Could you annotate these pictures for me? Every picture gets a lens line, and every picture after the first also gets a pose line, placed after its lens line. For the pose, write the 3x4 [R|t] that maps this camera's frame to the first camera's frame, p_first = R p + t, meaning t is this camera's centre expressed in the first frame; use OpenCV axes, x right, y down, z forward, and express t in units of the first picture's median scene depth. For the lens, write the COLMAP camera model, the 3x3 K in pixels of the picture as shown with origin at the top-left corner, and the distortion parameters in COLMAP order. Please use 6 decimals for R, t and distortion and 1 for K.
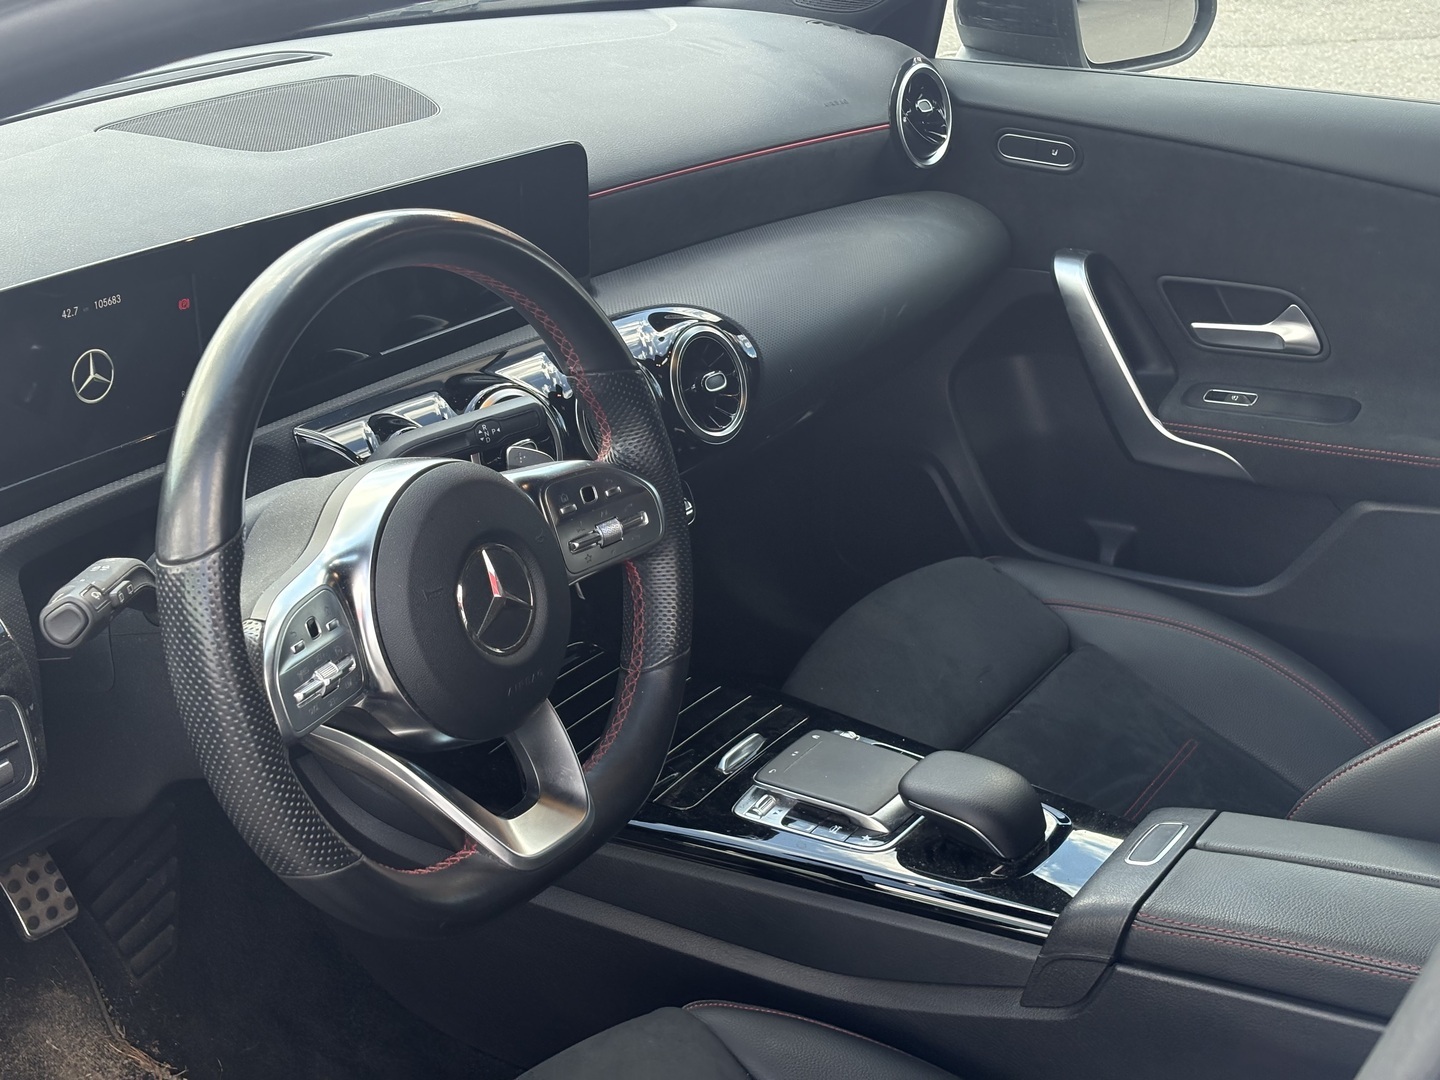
lens RADIAL K [[2330.1, 0, 716.0], [0, 2330.1, 539.7], [0, 0, 1]] dist [0.129198, 0.000000]
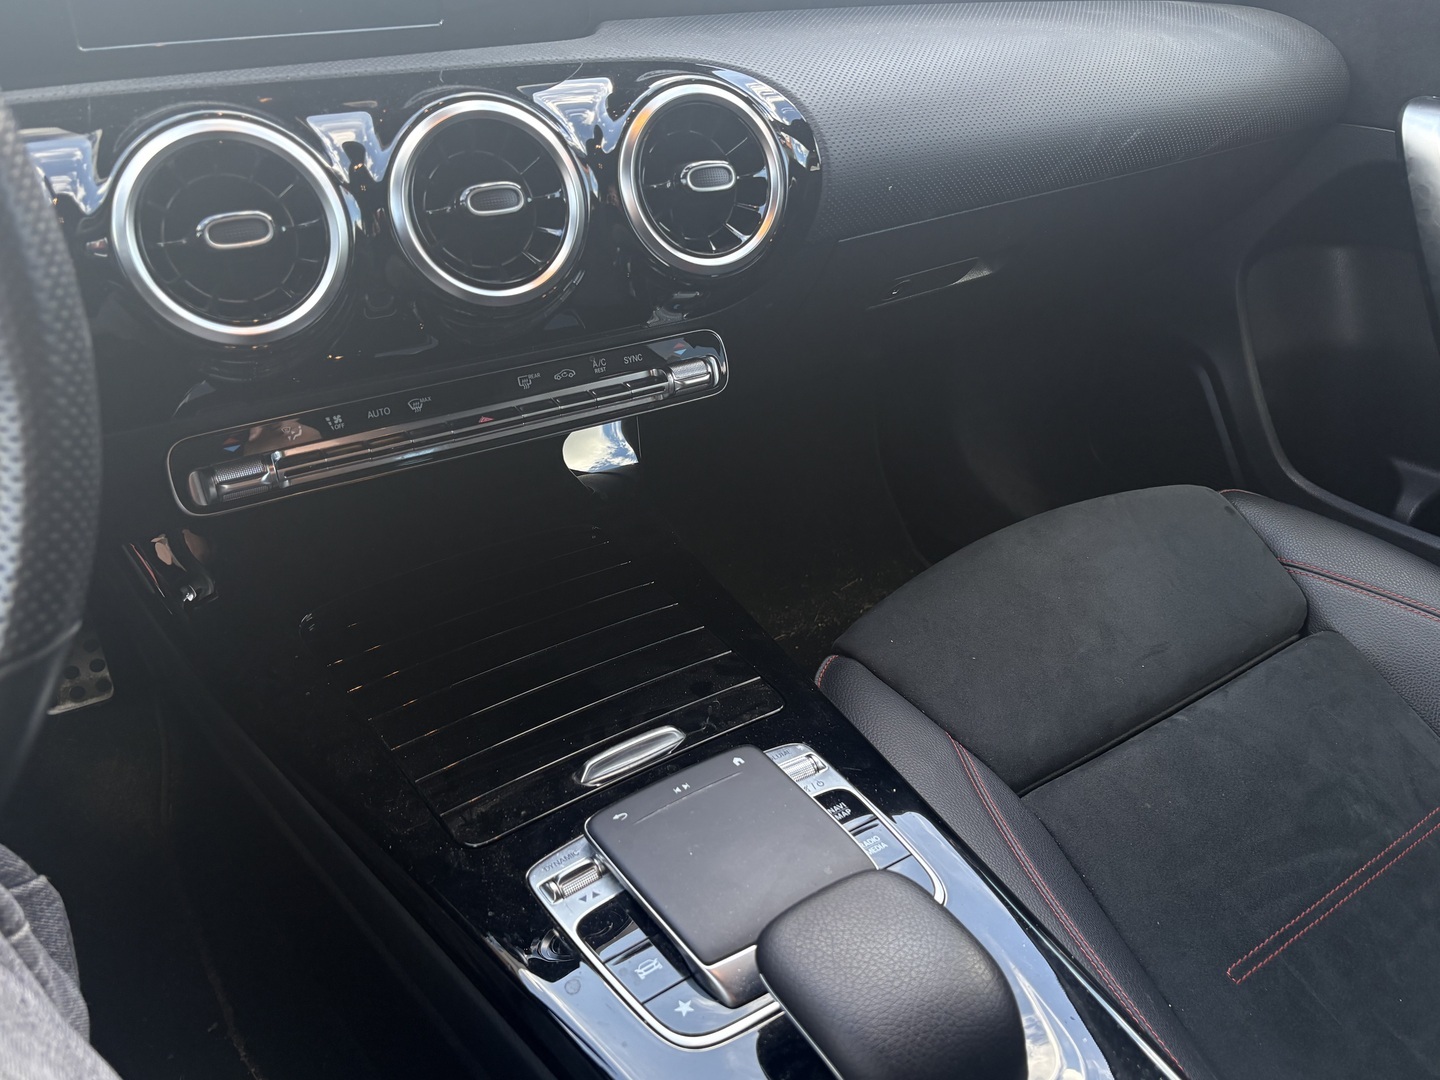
lens RADIAL K [[1224.1, 0, 734.3], [0, 1224.1, 536.2], [0, 0, 1]] dist [0.027336, -0.018259]
pose [[0.914326, 0.191584, -0.356797, 0.123355], [-0.140555, 0.976381, 0.164089, -0.023953], [0.379807, -0.099881, 0.919658, 0.586358]]
